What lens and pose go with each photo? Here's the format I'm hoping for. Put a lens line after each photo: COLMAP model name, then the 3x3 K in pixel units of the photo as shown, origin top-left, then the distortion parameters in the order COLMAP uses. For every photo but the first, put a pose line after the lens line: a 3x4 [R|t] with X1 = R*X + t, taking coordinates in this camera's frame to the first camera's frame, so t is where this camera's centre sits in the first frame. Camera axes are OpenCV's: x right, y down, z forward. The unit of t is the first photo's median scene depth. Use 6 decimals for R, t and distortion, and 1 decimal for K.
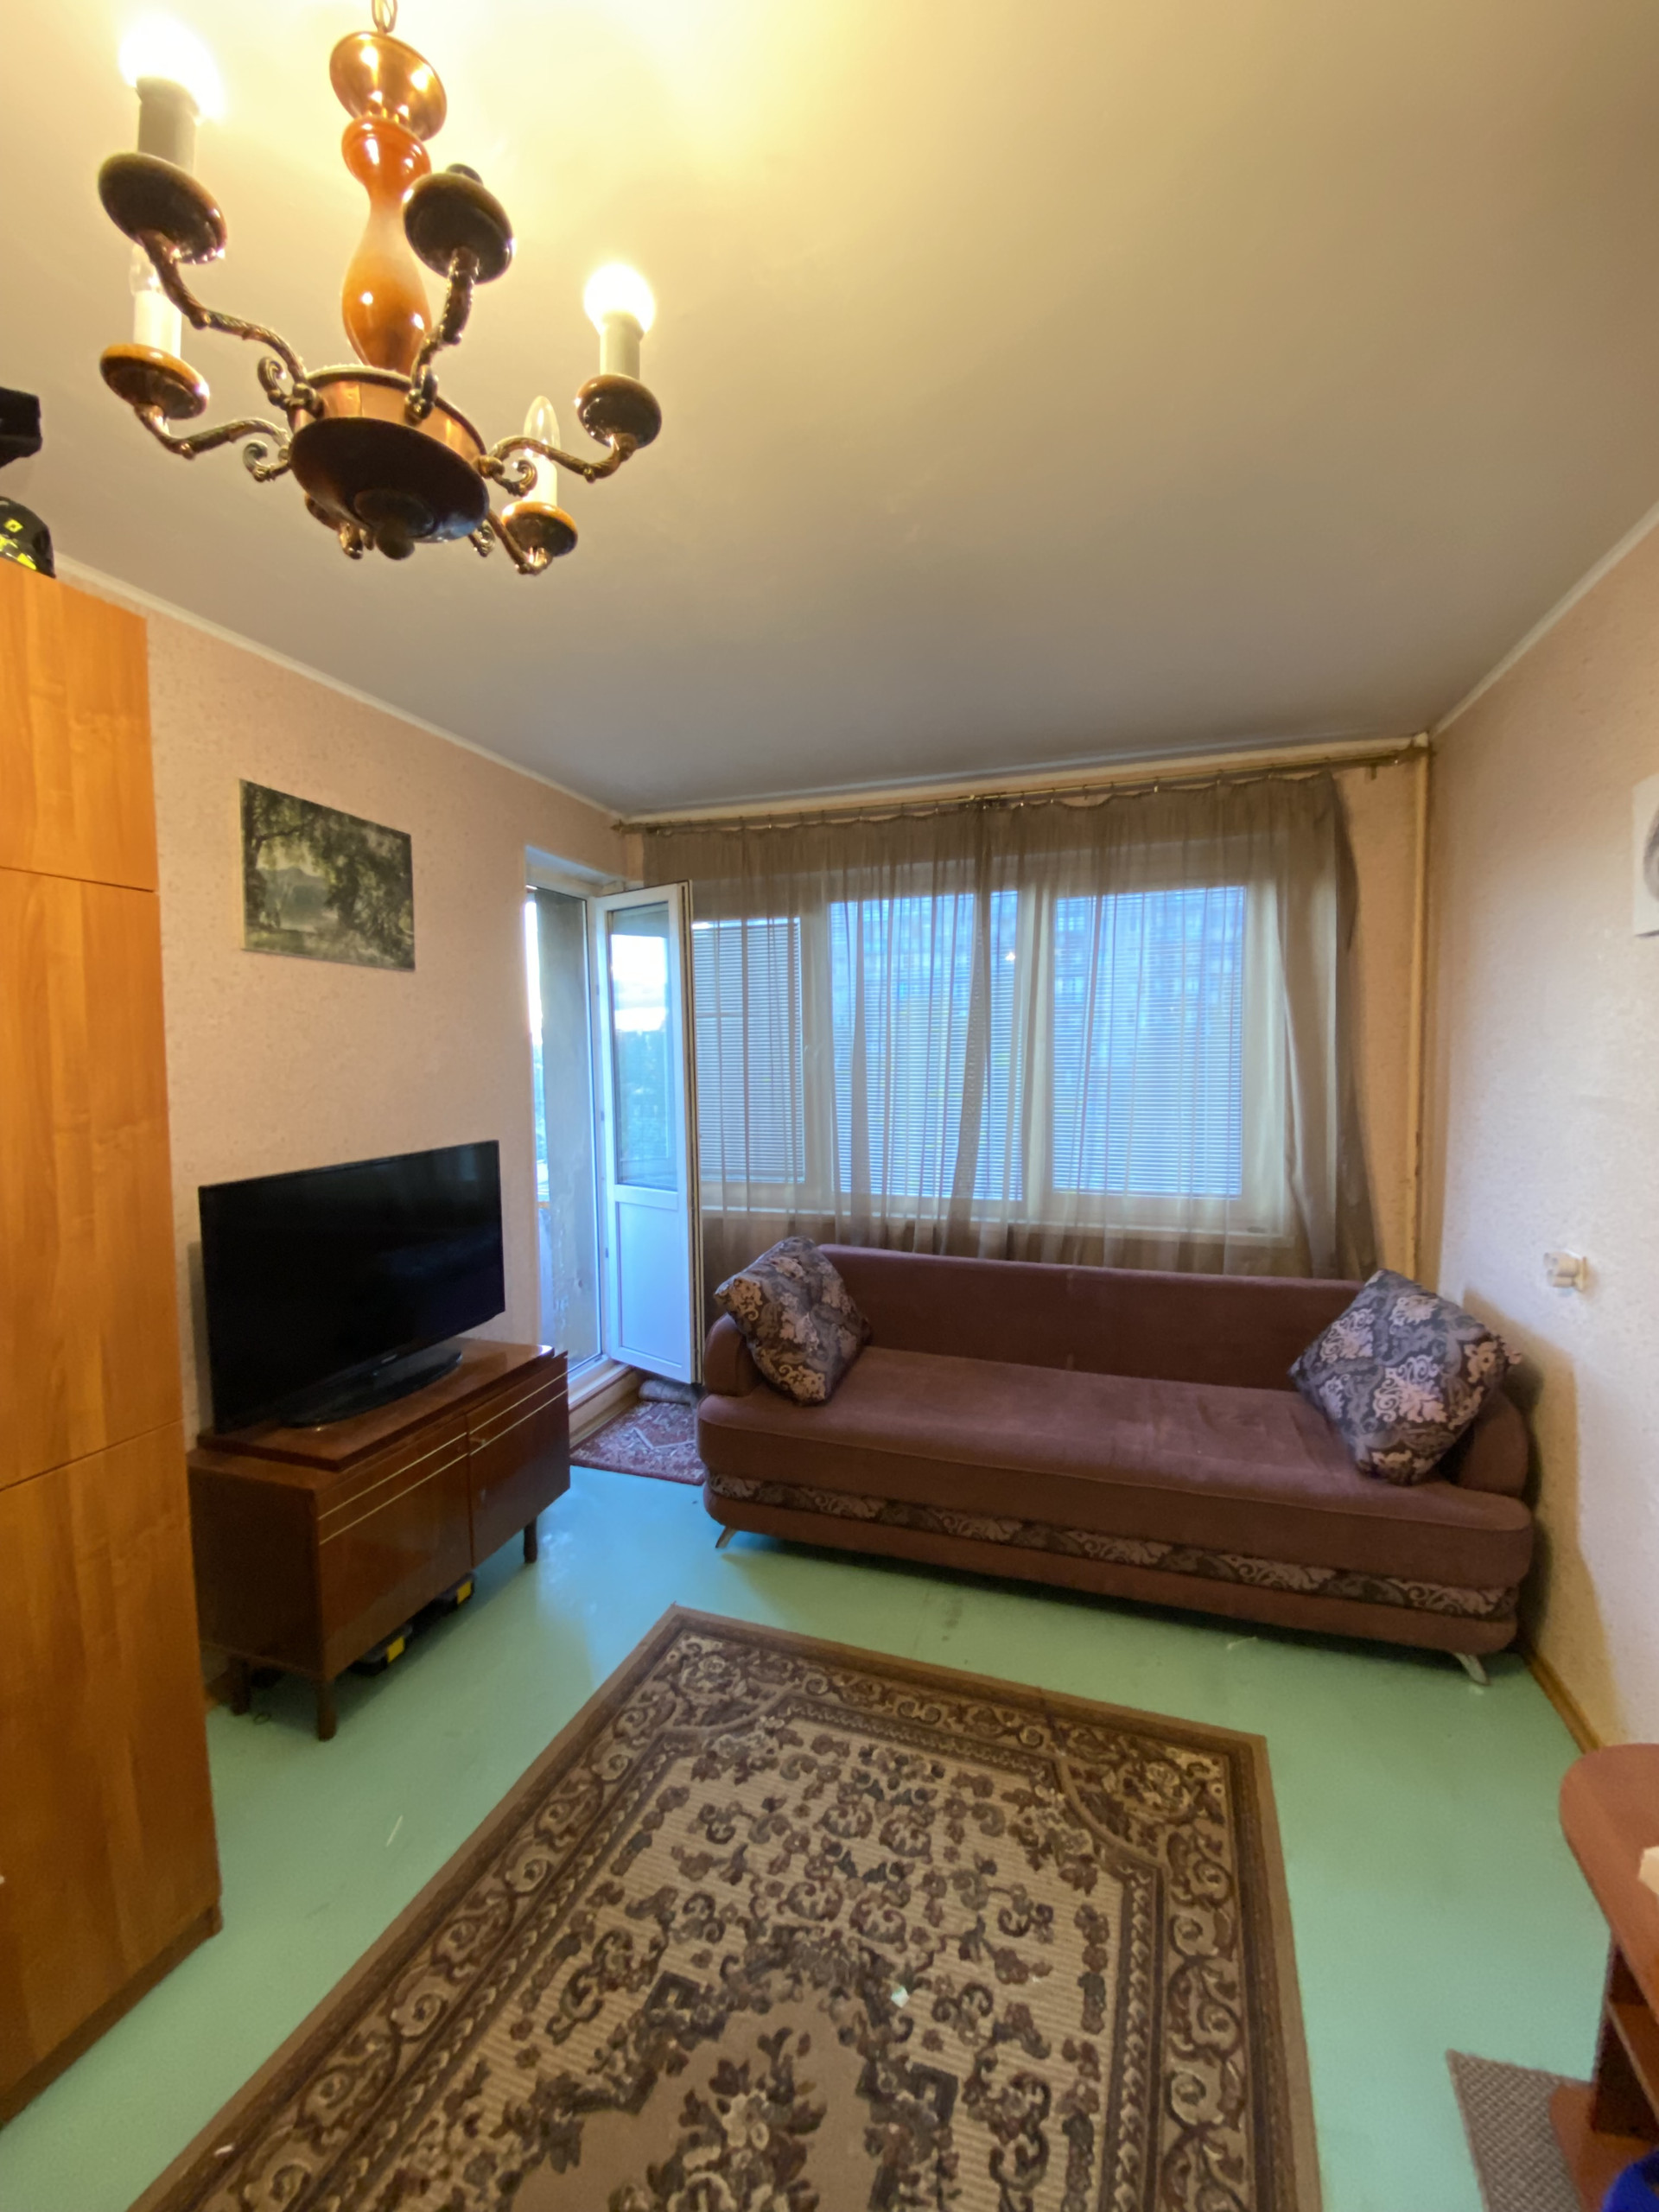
lens RADIAL K [[884.2, 0, 833.2], [0, 884.2, 1095.1], [0, 0, 1]] dist [0.001371, -0.012281]
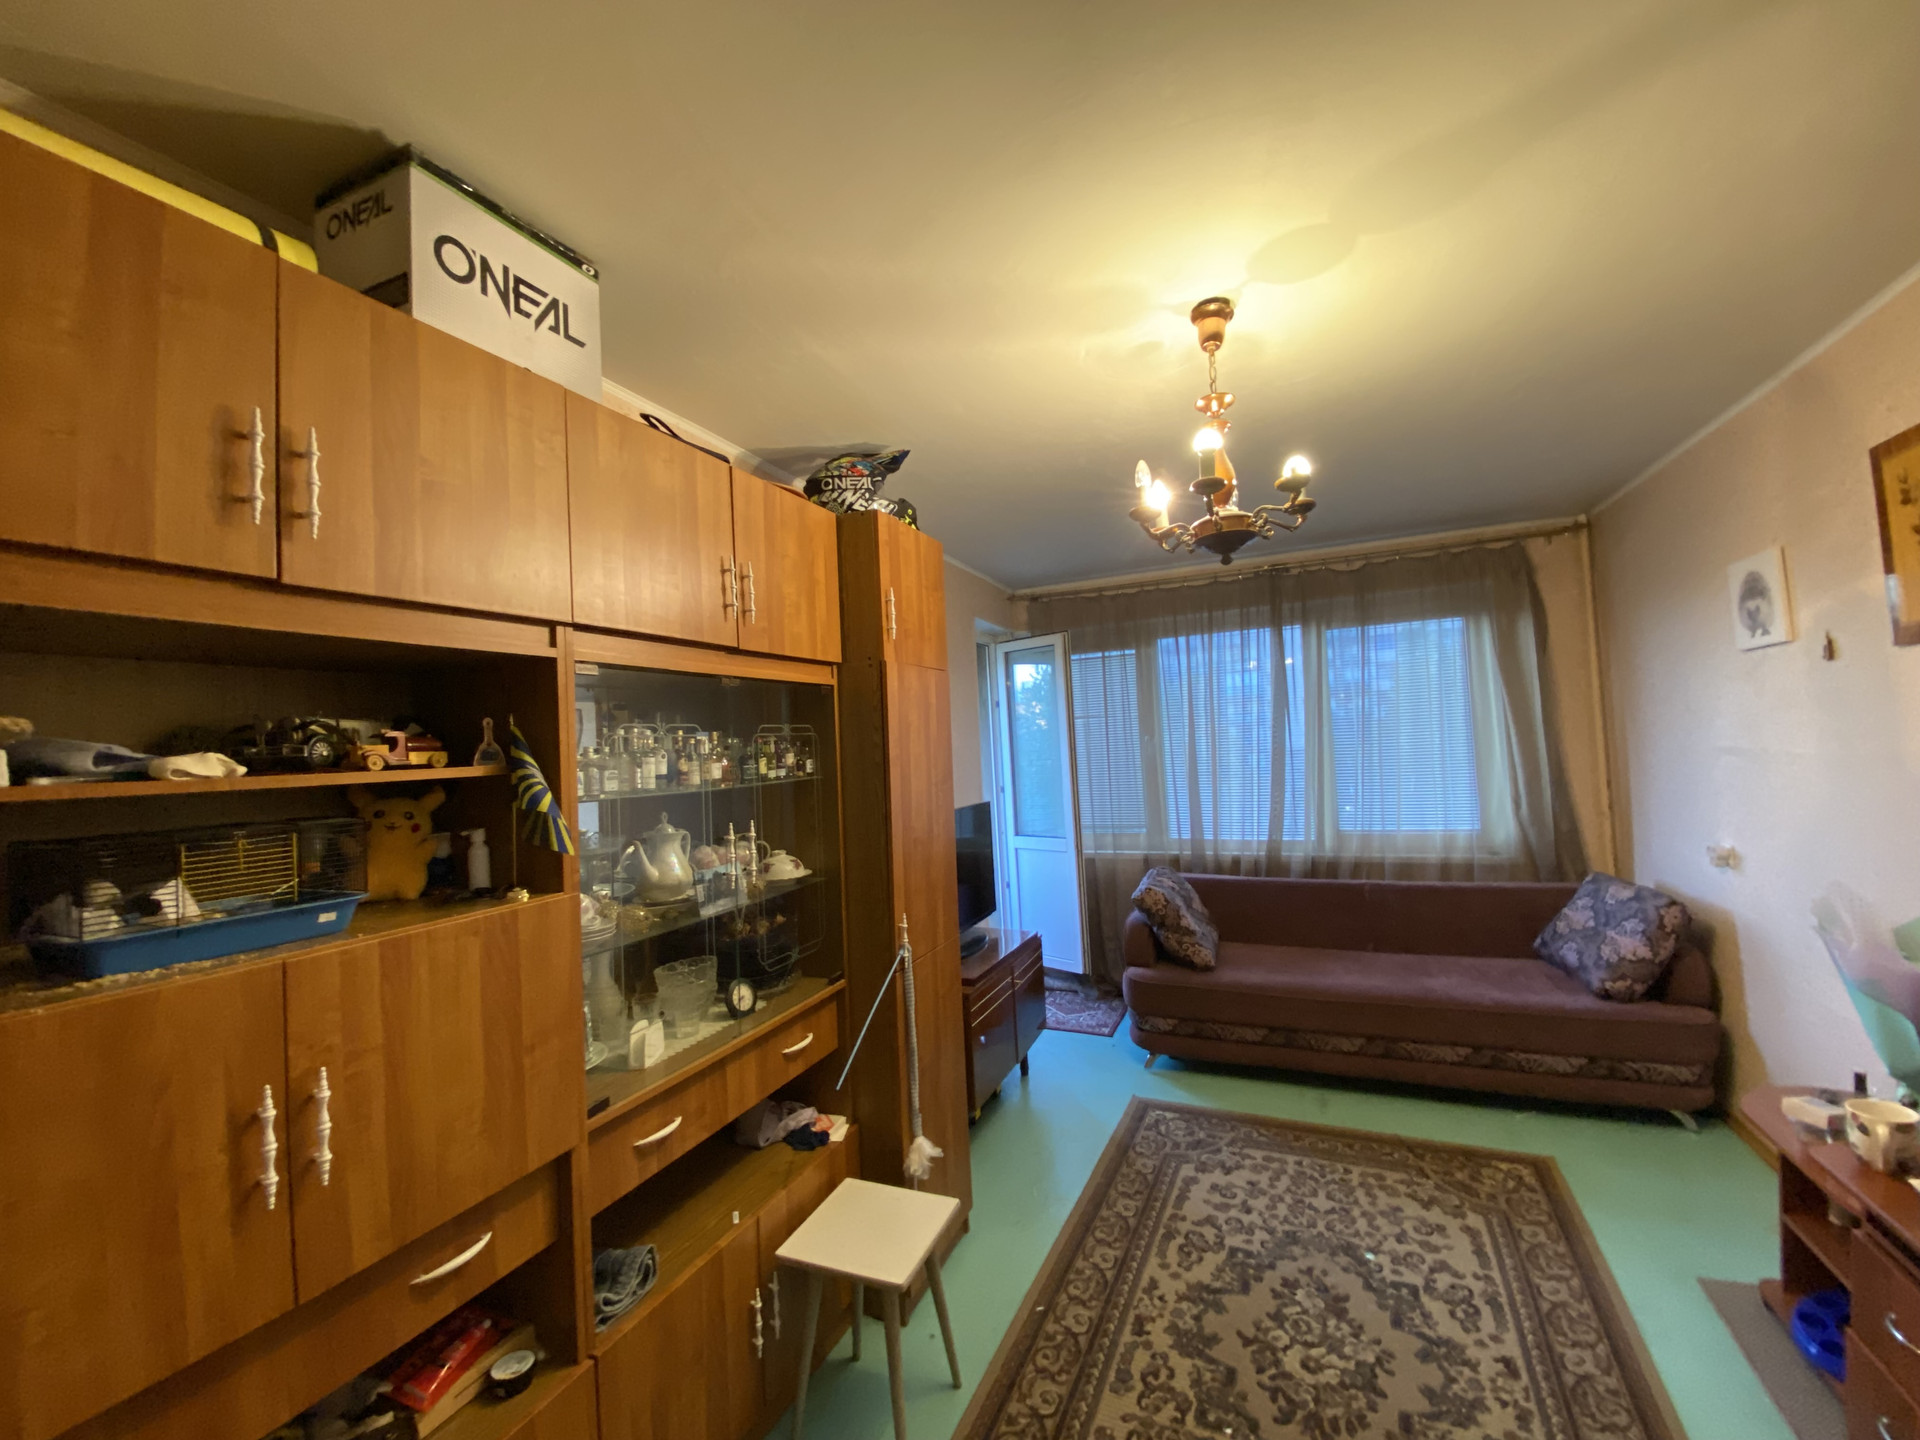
lens RADIAL K [[767.4, 0, 961.0], [0, 767.4, 710.8], [0, 0, 1]] dist [0.001371, -0.012281]
pose [[0.994892, -0.038432, -0.093341, -0.357370], [0.029181, 0.994706, -0.098528, 0.028380], [0.096634, 0.095301, 0.990747, -0.464922]]
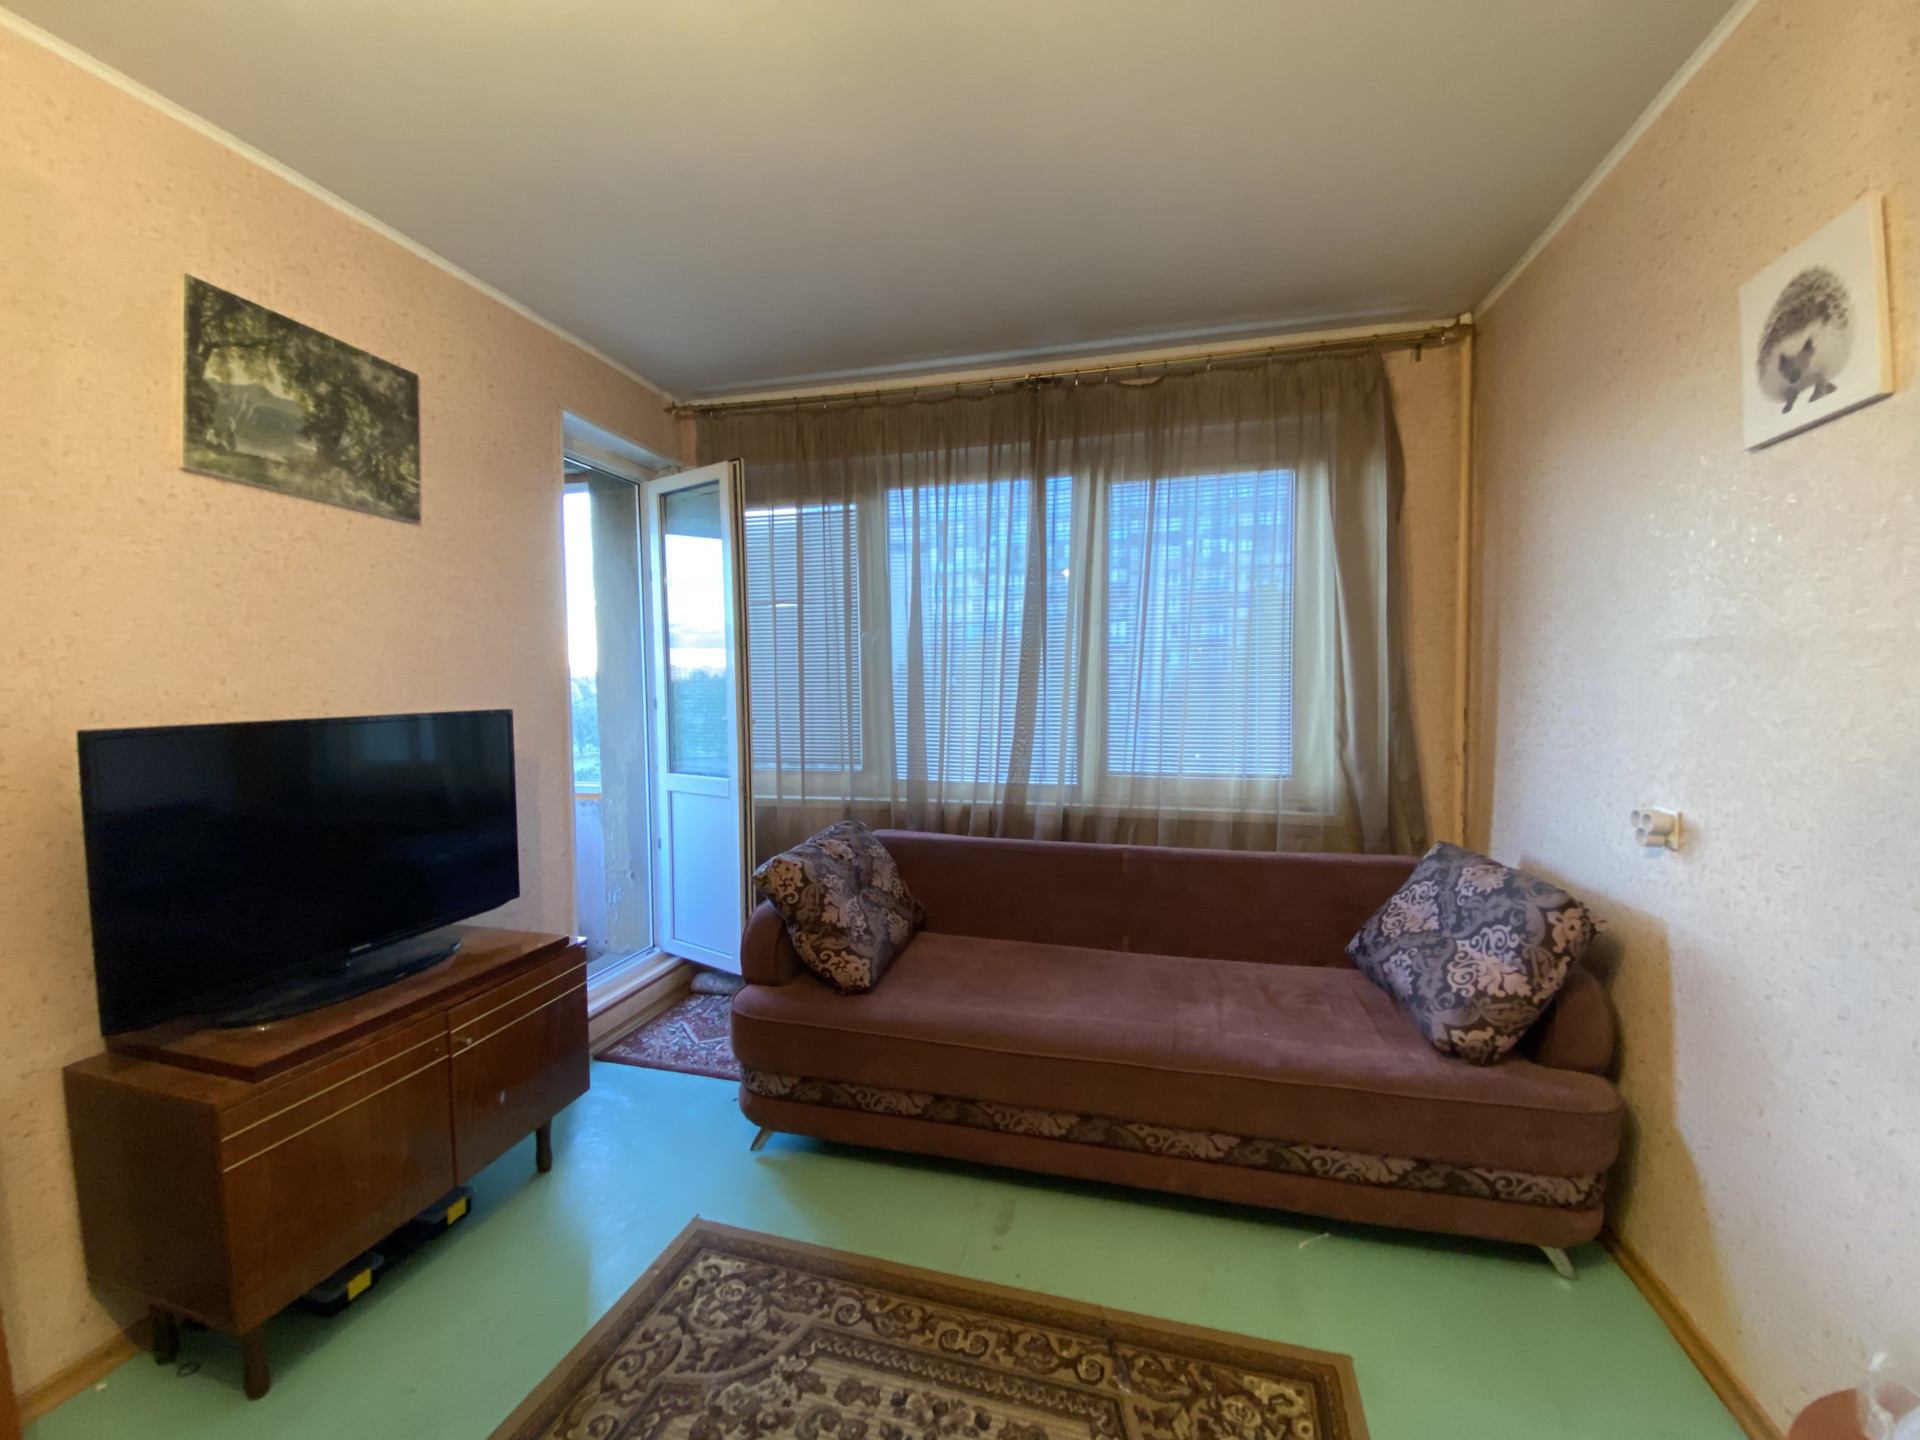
lens RADIAL K [[767.4, 0, 961.0], [0, 767.4, 710.8], [0, 0, 1]] dist [0.001371, -0.012281]
pose [[0.997972, 0.002263, 0.063619, 0.041347], [-0.001078, 0.999825, -0.018664, 0.080324], [-0.063650, 0.018558, 0.997800, 0.212212]]
